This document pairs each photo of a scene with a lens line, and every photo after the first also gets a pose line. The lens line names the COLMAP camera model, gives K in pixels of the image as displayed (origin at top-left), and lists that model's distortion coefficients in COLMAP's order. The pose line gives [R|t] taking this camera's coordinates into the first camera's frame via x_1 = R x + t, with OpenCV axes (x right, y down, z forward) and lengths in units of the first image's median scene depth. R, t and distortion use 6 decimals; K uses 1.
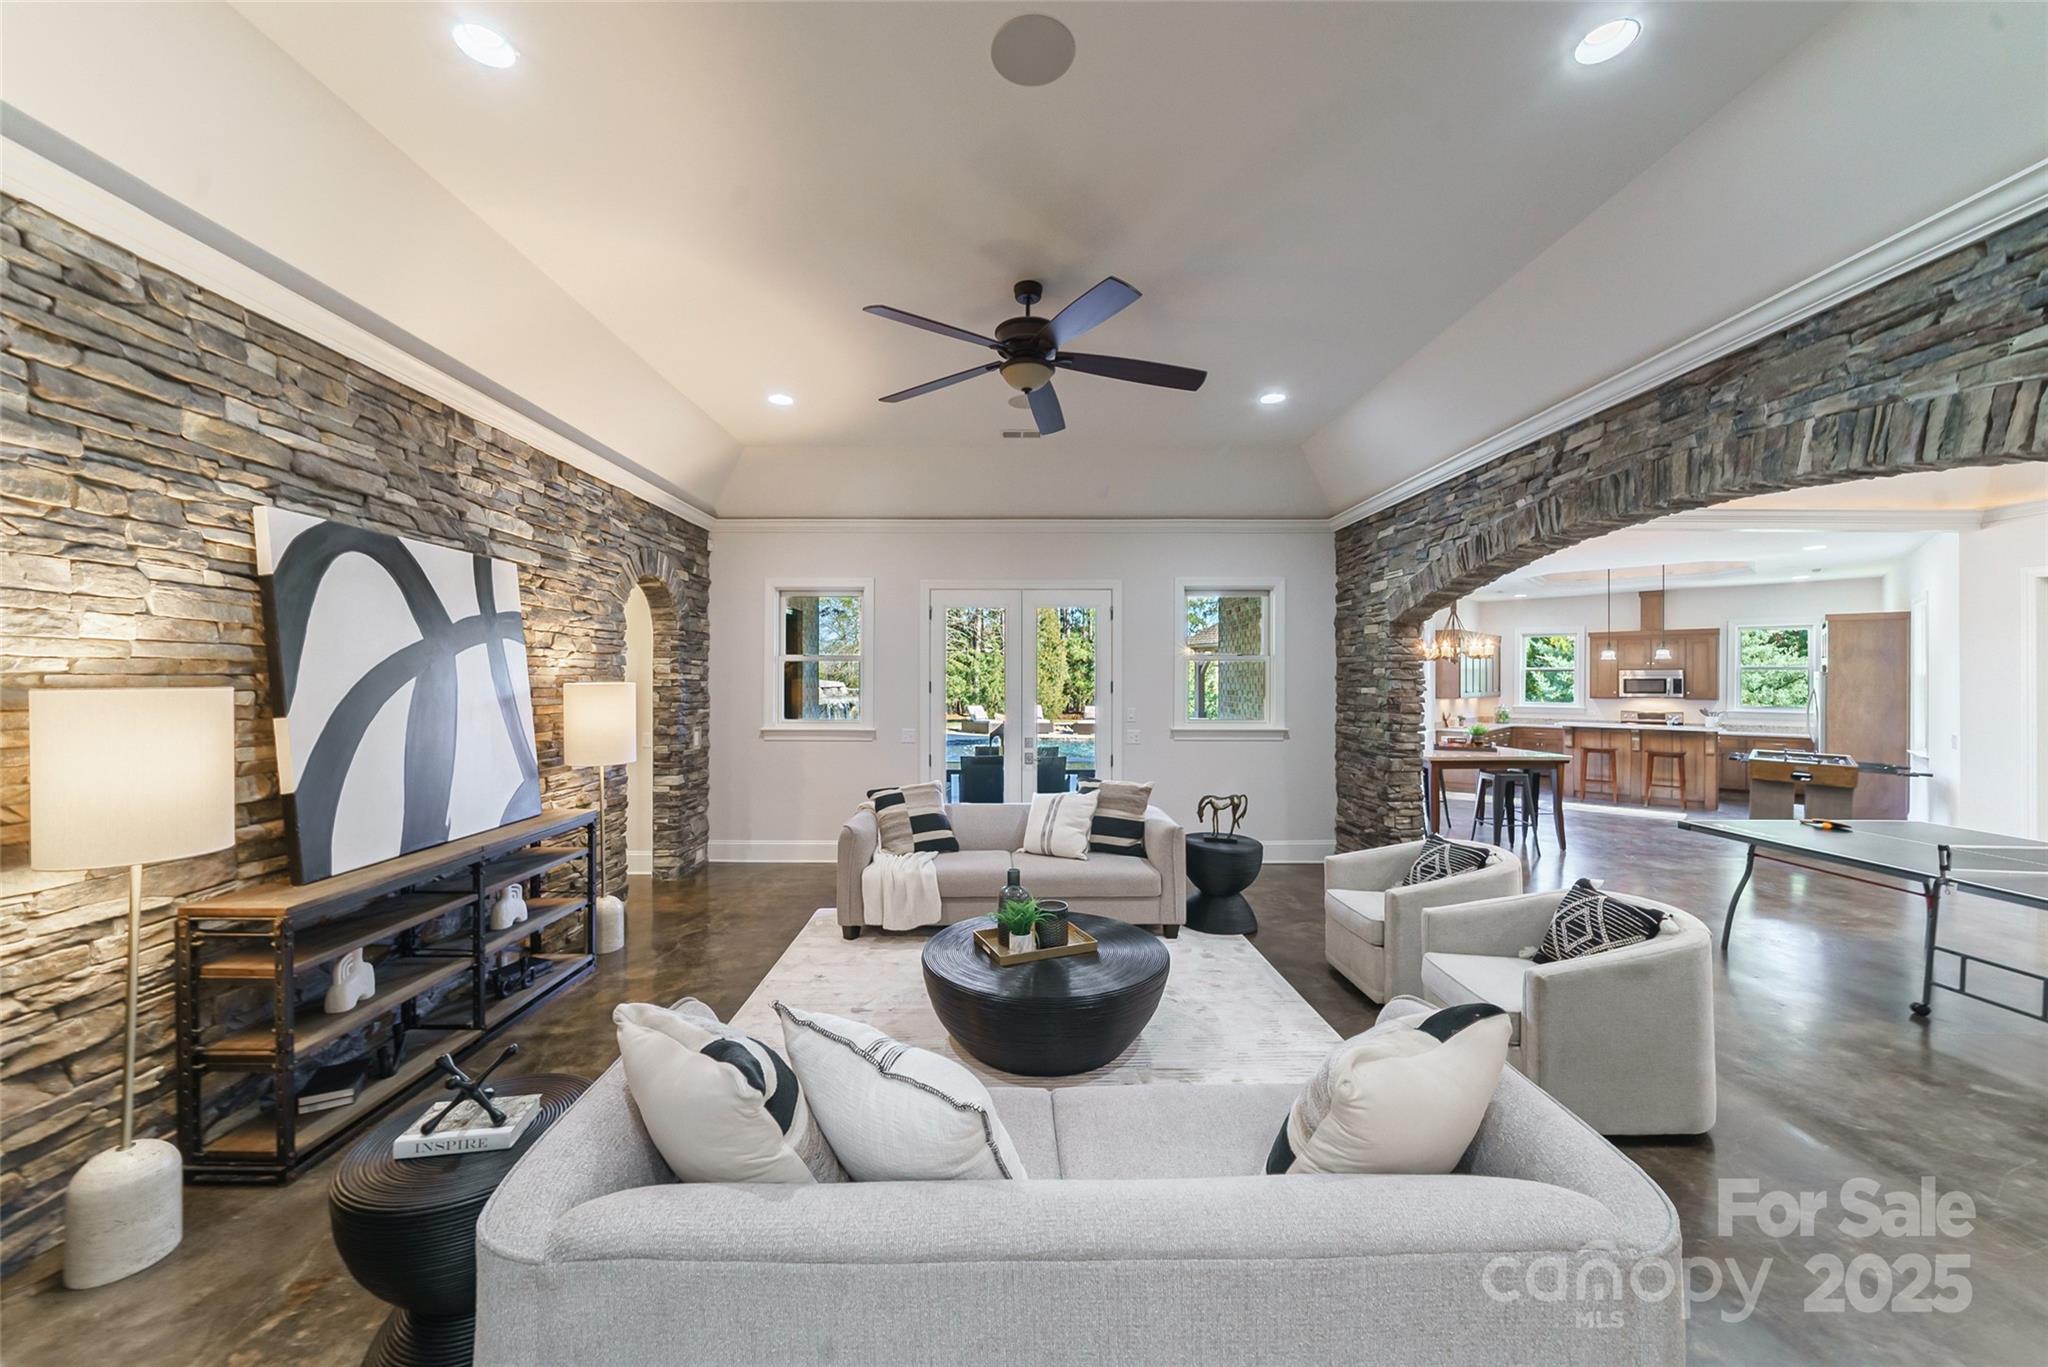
lens RADIAL K [[765.7, 0, 973.1], [0, 765.7, 680.2], [0, 0, 1]] dist [-0.002352, -0.000148]
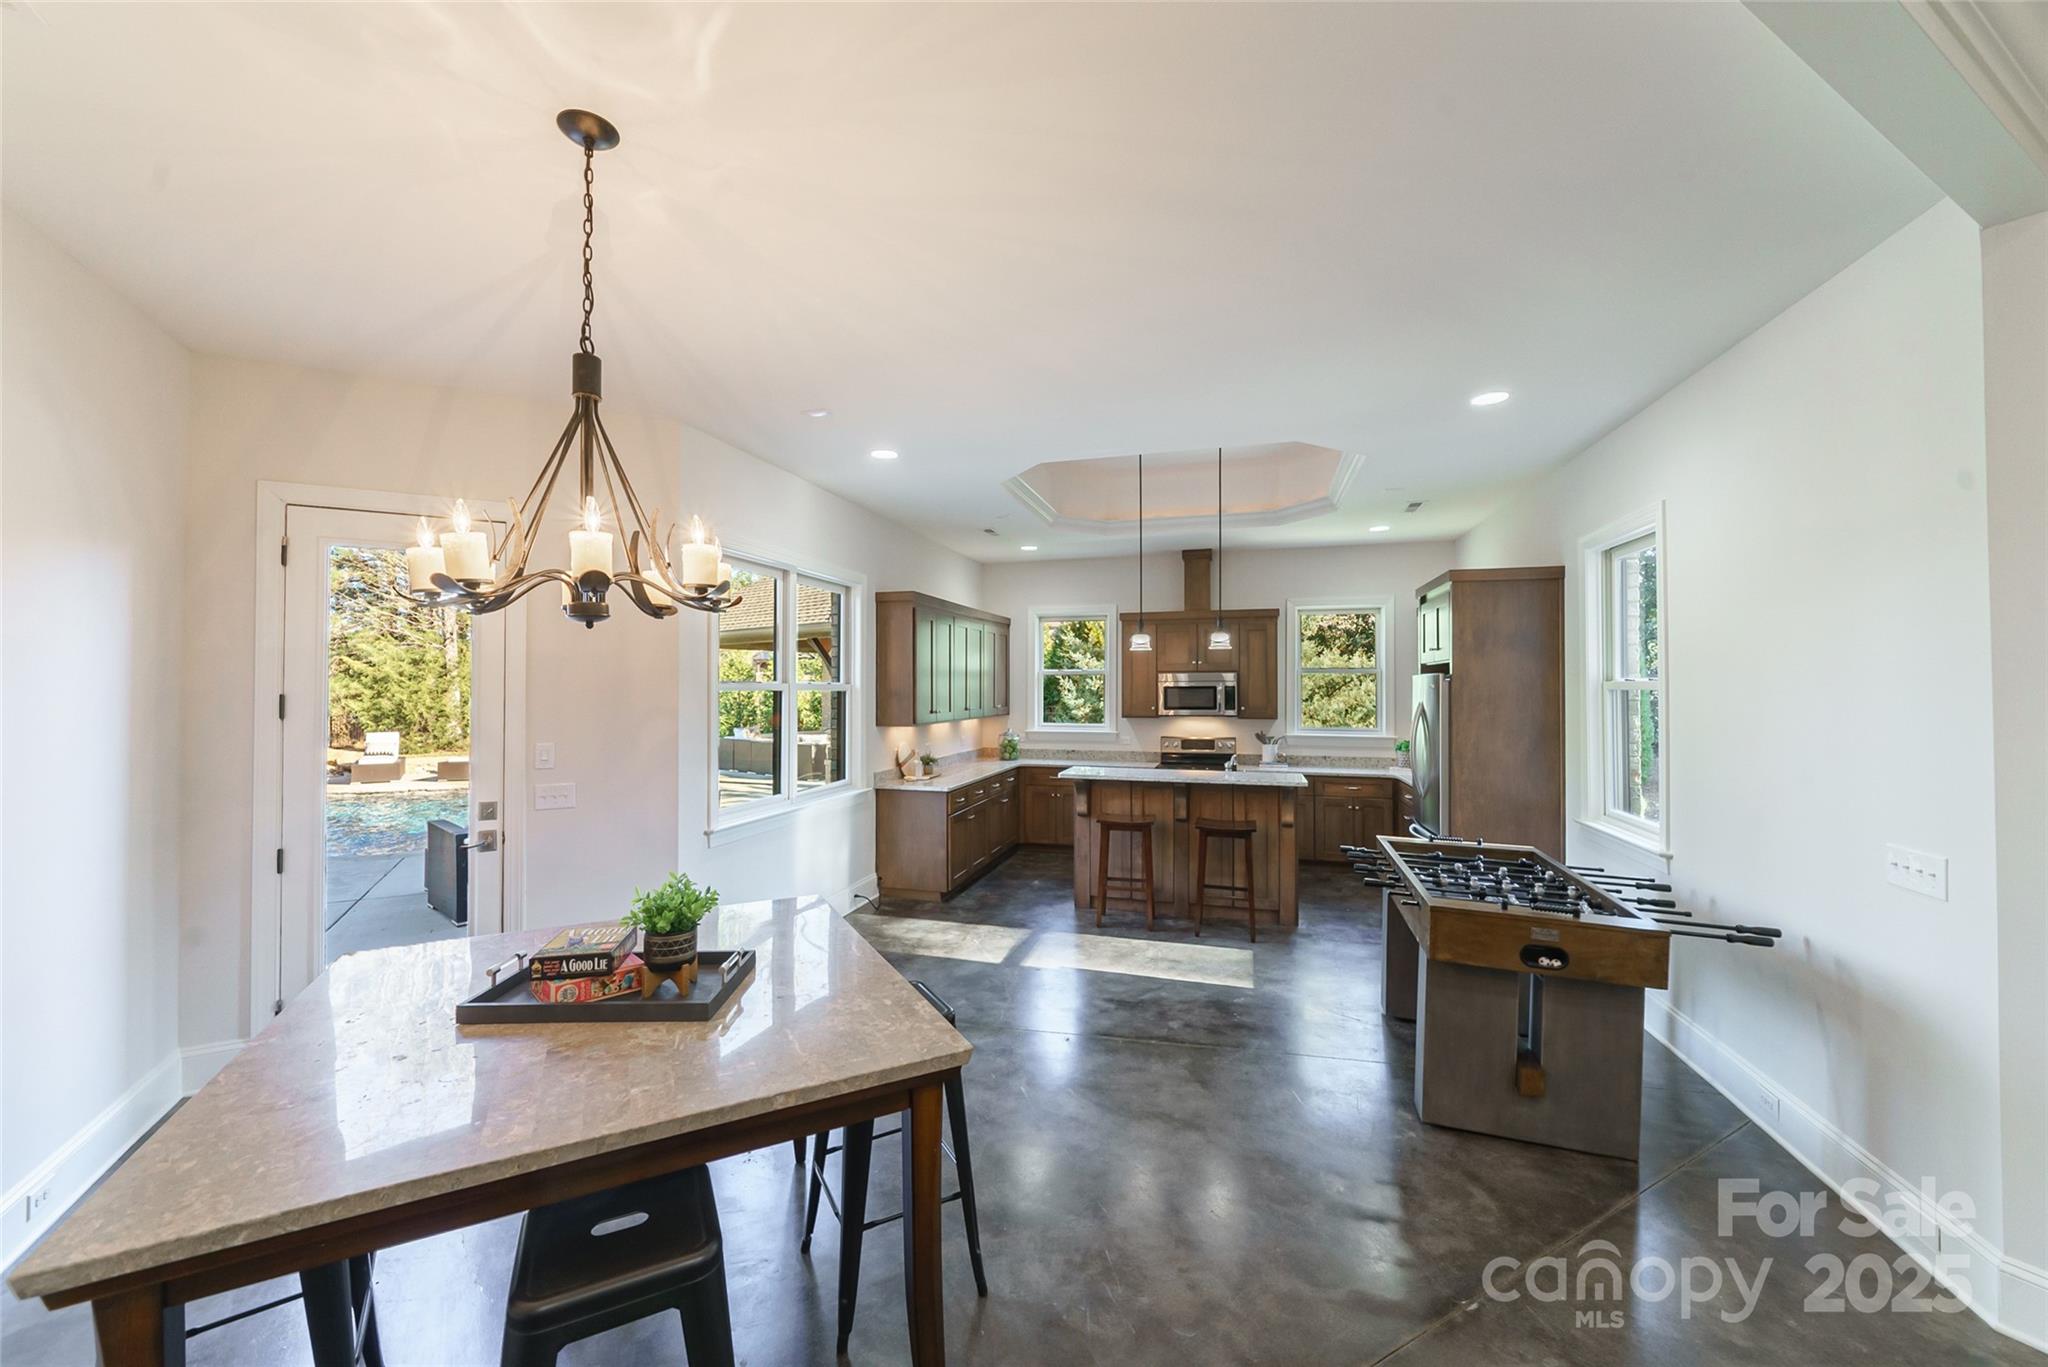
lens RADIAL K [[738.4, 0, 1017.7], [0, 738.4, 683.8], [0, 0, 1]] dist [0.000801, -0.000177]
pose [[0.874186, 0.001759, 0.485588, 0.467532], [0.001185, 0.999983, -0.005755, -0.000921], [-0.485590, 0.005607, 0.874169, 0.546719]]
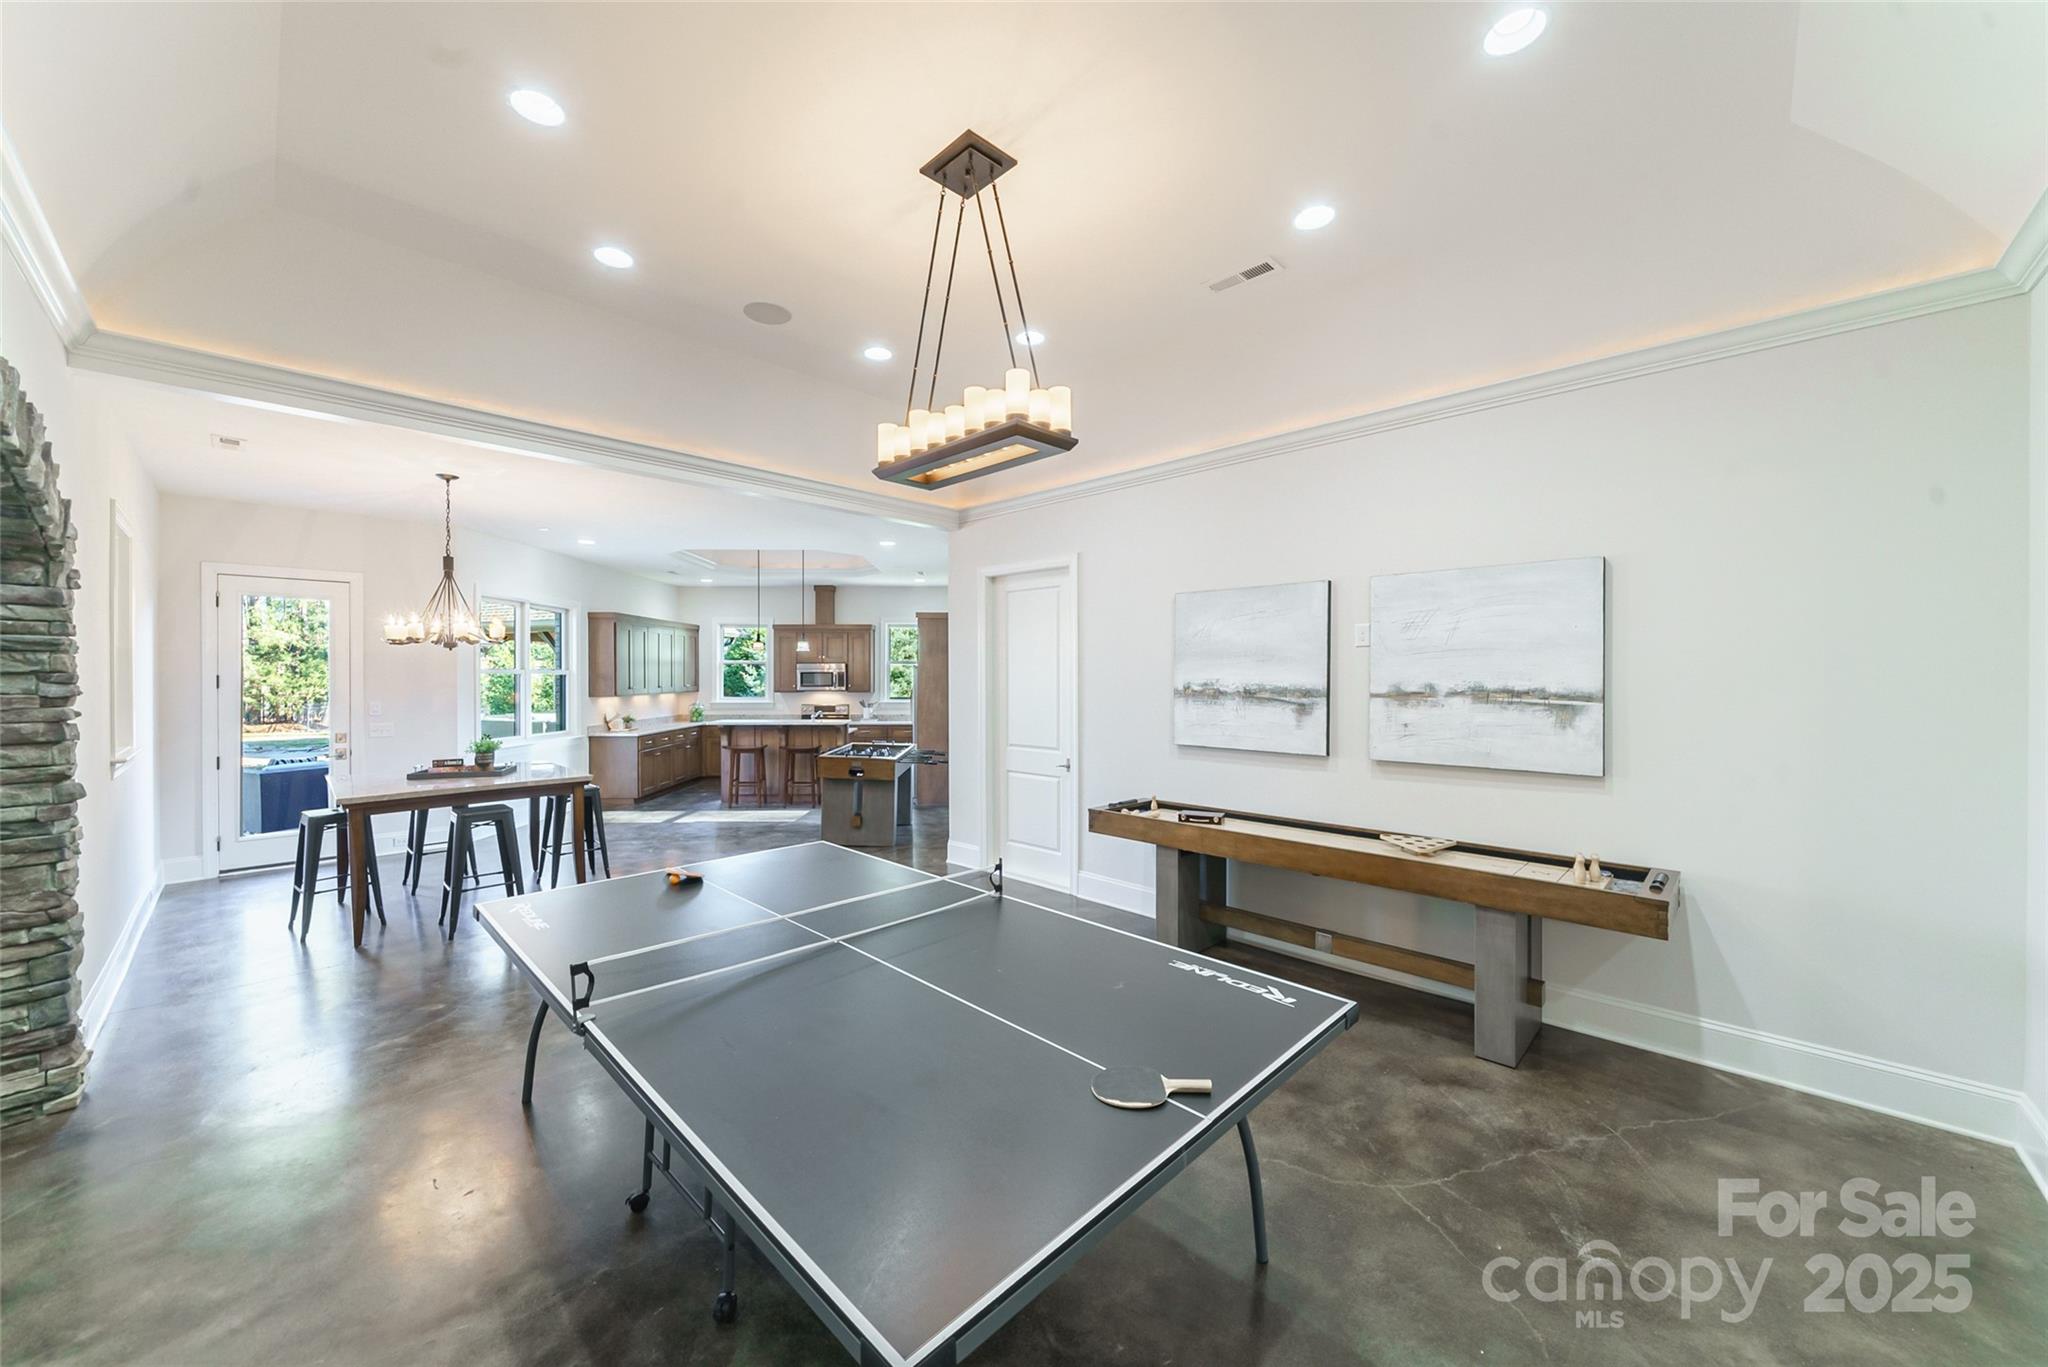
lens RADIAL K [[738.4, 0, 1033.2], [0, 738.4, 680.3], [0, 0, 1]] dist [0.000801, -0.000177]
pose [[0.683406, -0.006030, 0.730014, 0.372164], [0.001173, 0.999974, 0.007162, 0.002007], [-0.730038, -0.004038, 0.683395, 0.131772]]
